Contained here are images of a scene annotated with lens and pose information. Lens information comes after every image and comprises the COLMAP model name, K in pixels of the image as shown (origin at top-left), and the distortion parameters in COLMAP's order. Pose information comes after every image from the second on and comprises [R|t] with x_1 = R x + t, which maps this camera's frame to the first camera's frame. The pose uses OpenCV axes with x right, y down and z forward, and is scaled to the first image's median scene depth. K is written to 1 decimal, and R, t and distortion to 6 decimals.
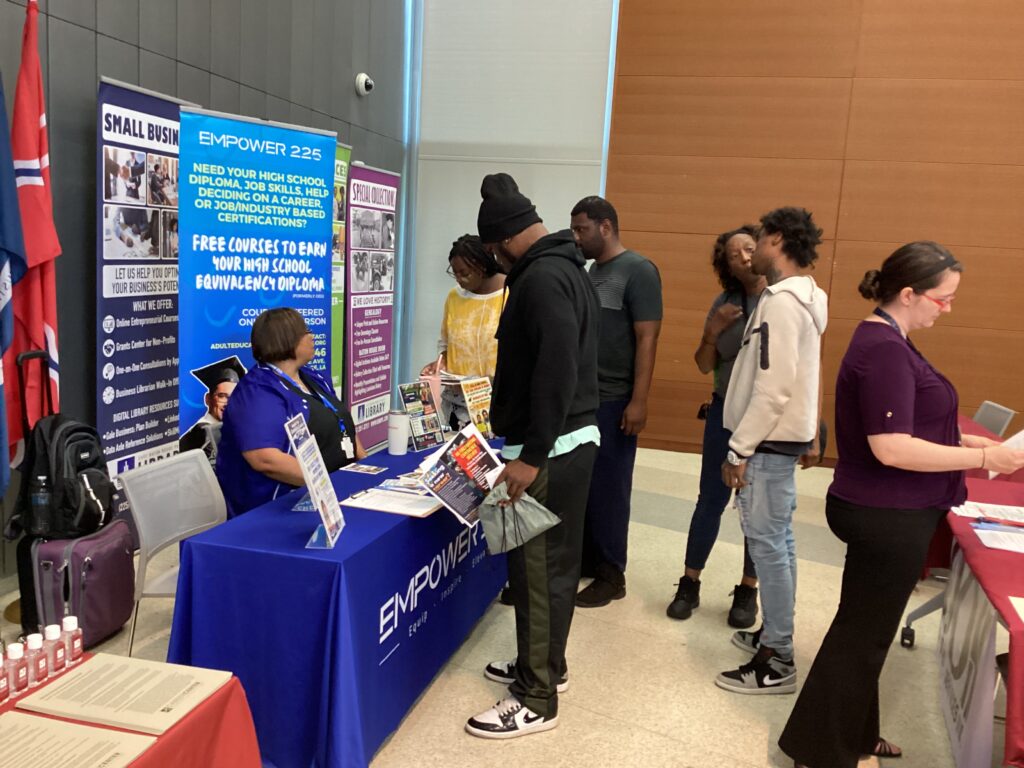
lens RADIAL K [[929.1, 0, 512.0], [0, 929.1, 384.0], [0, 0, 1]] dist [0.013574, 0.005098]
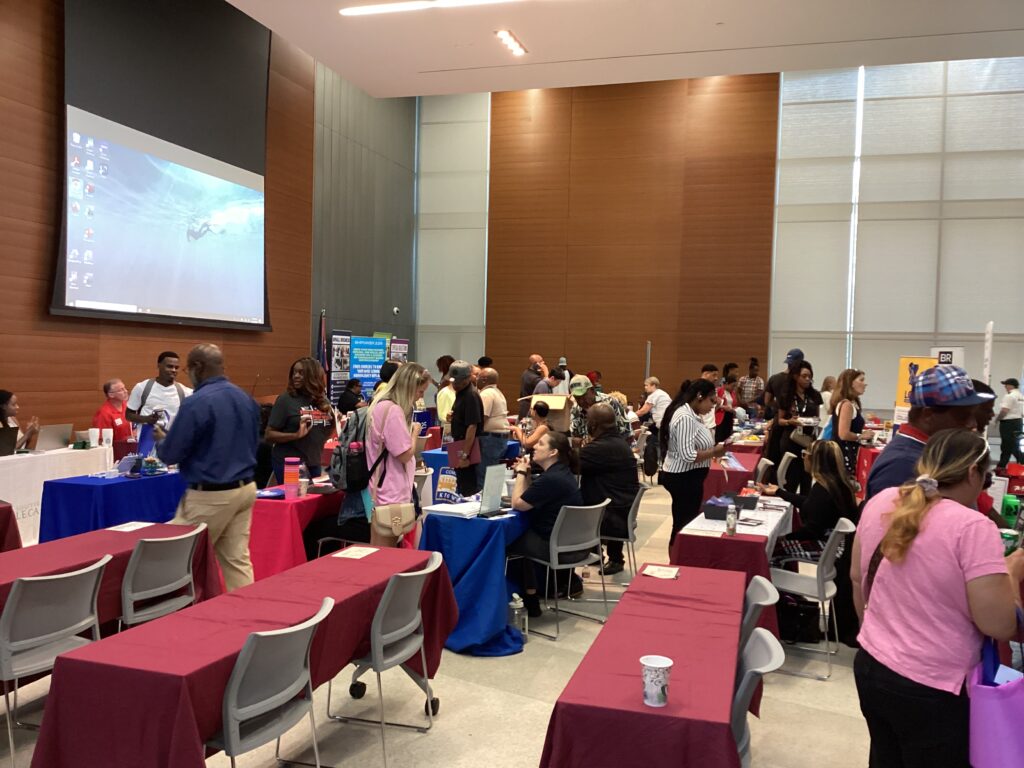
lens RADIAL K [[929.1, 0, 512.0], [0, 929.1, 384.0], [0, 0, 1]] dist [0.013574, 0.005098]
pose [[0.998264, -0.026330, -0.052682, 0.577012], [0.019883, 0.992652, -0.119363, 0.428927], [0.055437, 0.118108, 0.991452, -3.020283]]
